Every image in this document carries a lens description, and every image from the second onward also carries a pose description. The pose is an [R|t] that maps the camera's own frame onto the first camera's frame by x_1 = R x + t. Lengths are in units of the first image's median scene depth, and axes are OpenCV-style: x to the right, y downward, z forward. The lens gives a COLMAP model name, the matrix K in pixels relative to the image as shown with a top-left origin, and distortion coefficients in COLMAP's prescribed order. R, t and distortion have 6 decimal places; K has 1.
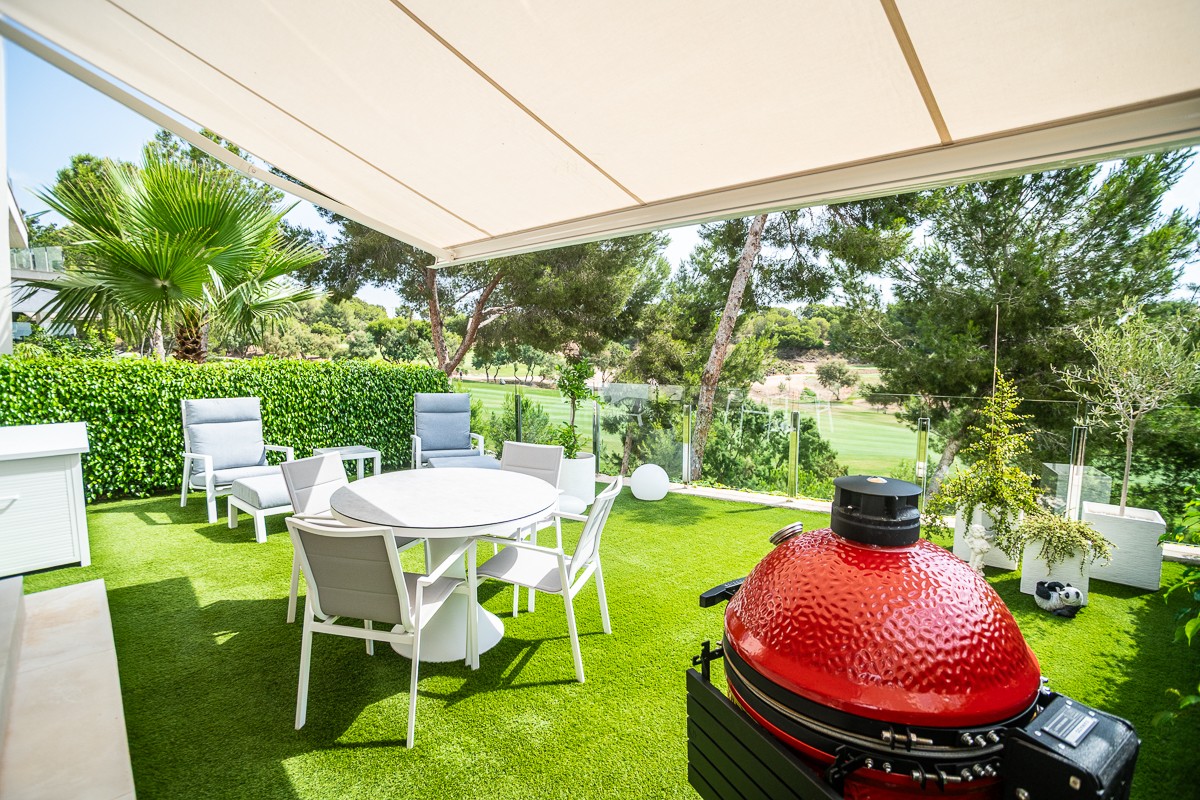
lens RADIAL K [[583.8, 0, 611.3], [0, 583.8, 395.6], [0, 0, 1]] dist [-0.027200, 0.004615]
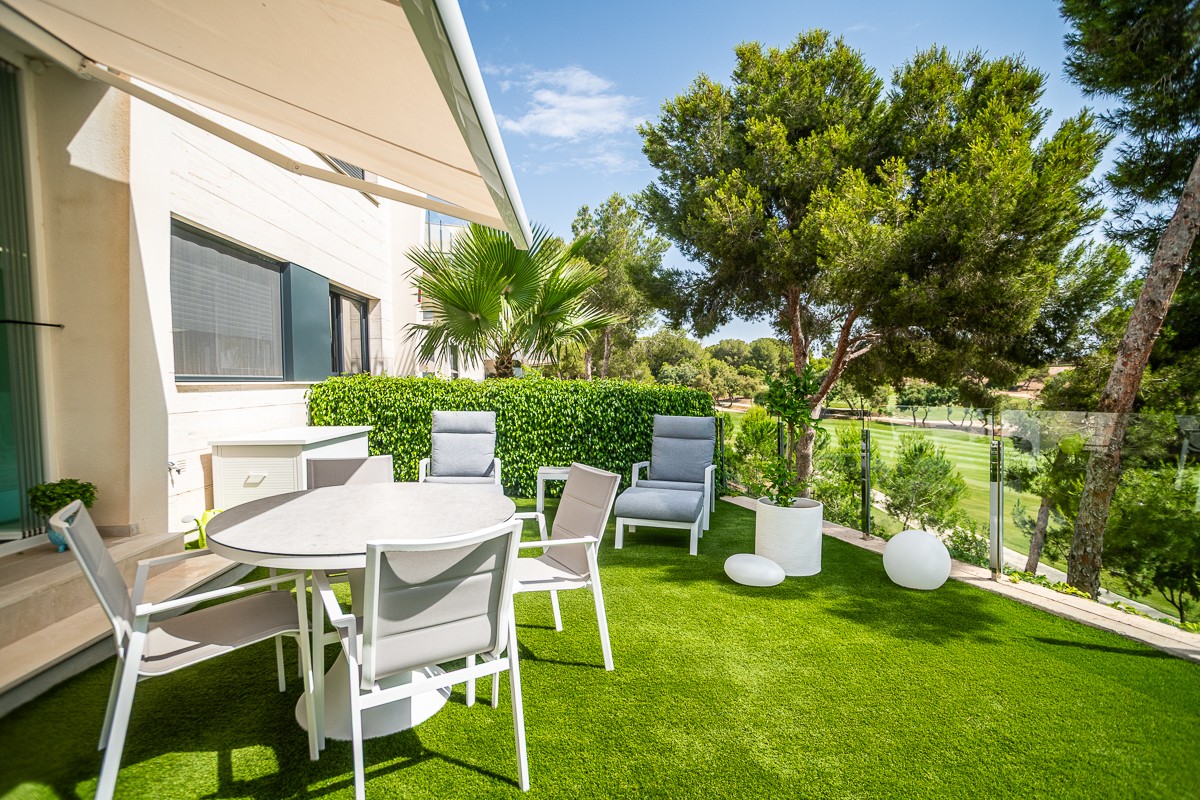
lens RADIAL K [[583.8, 0, 616.0], [0, 583.8, 409.0], [0, 0, 1]] dist [-0.027200, 0.004615]
pose [[0.767598, 0.013973, -0.640779, 0.078512], [-0.044846, 0.998483, -0.031948, 0.007322], [0.639360, 0.053260, 0.767060, 0.110790]]
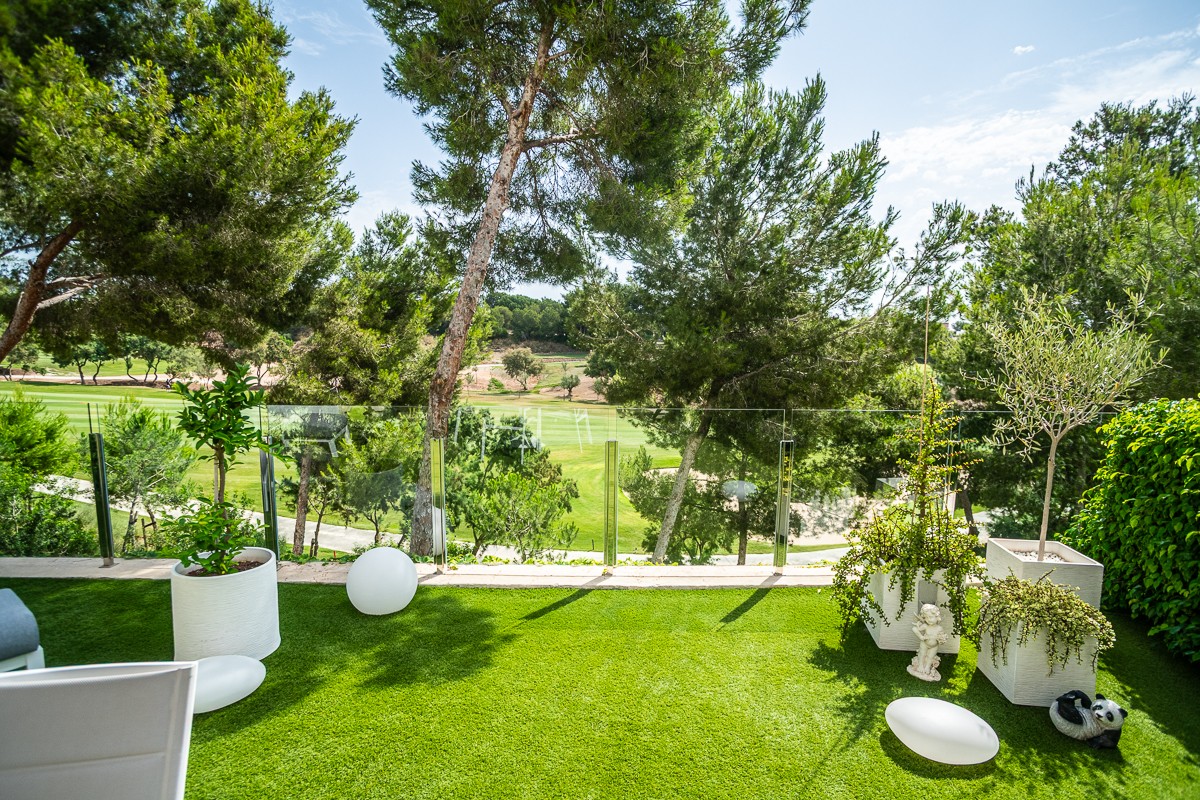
lens RADIAL K [[612.0, 0, 606.9], [0, 612.0, 400.0], [0, 0, 1]] dist [-0.062328, 0.022783]
pose [[0.870919, -0.047635, 0.489113, -0.008822], [0.037138, 0.998825, 0.031148, -0.013940], [-0.490021, -0.008963, 0.871664, 0.138013]]
